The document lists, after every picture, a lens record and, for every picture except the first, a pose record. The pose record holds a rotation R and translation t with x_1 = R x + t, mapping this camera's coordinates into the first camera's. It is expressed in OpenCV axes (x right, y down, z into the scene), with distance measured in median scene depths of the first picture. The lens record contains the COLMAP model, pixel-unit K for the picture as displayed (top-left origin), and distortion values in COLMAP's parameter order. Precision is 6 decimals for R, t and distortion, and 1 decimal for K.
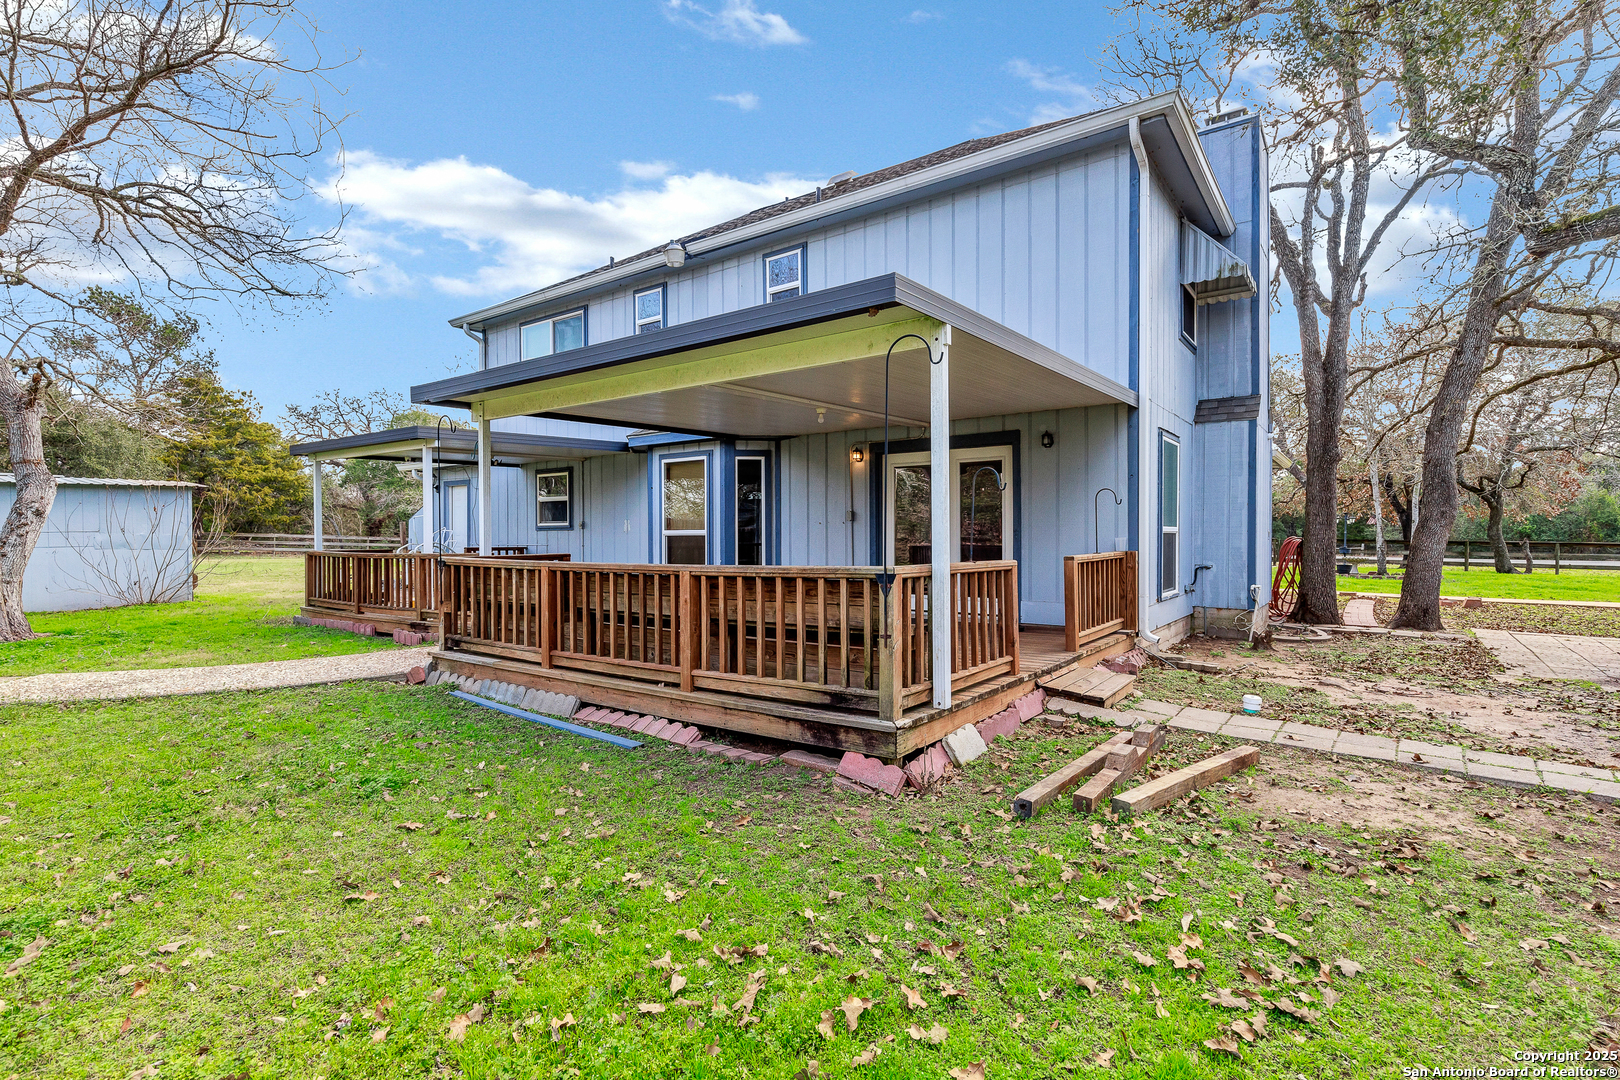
lens RADIAL K [[784.7, 0, 810.5], [0, 784.7, 536.5], [0, 0, 1]] dist [0.001756, 0.000053]
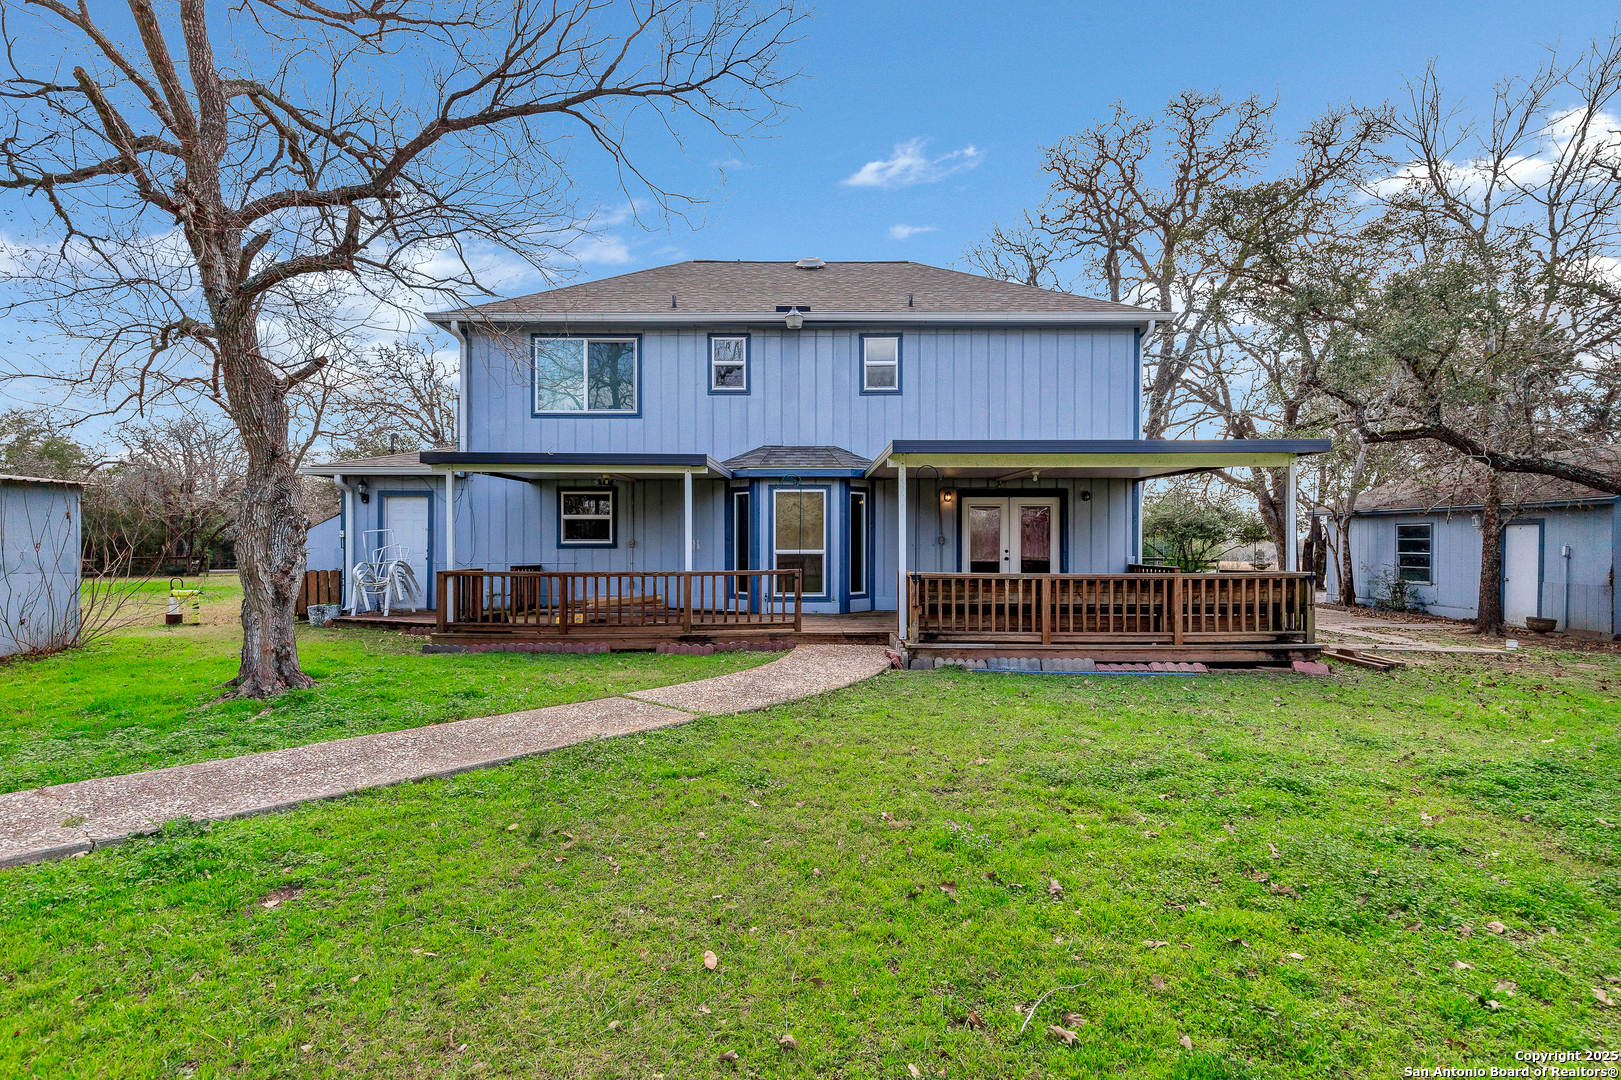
lens RADIAL K [[752.5, 0, 809.6], [0, 752.5, 544.4], [0, 0, 1]] dist [0.015652, -0.000544]
pose [[0.800974, 0.003311, 0.598690, -1.134289], [-0.001143, 0.999991, -0.004002, -0.014430], [-0.598698, 0.002521, 0.800971, 0.079181]]
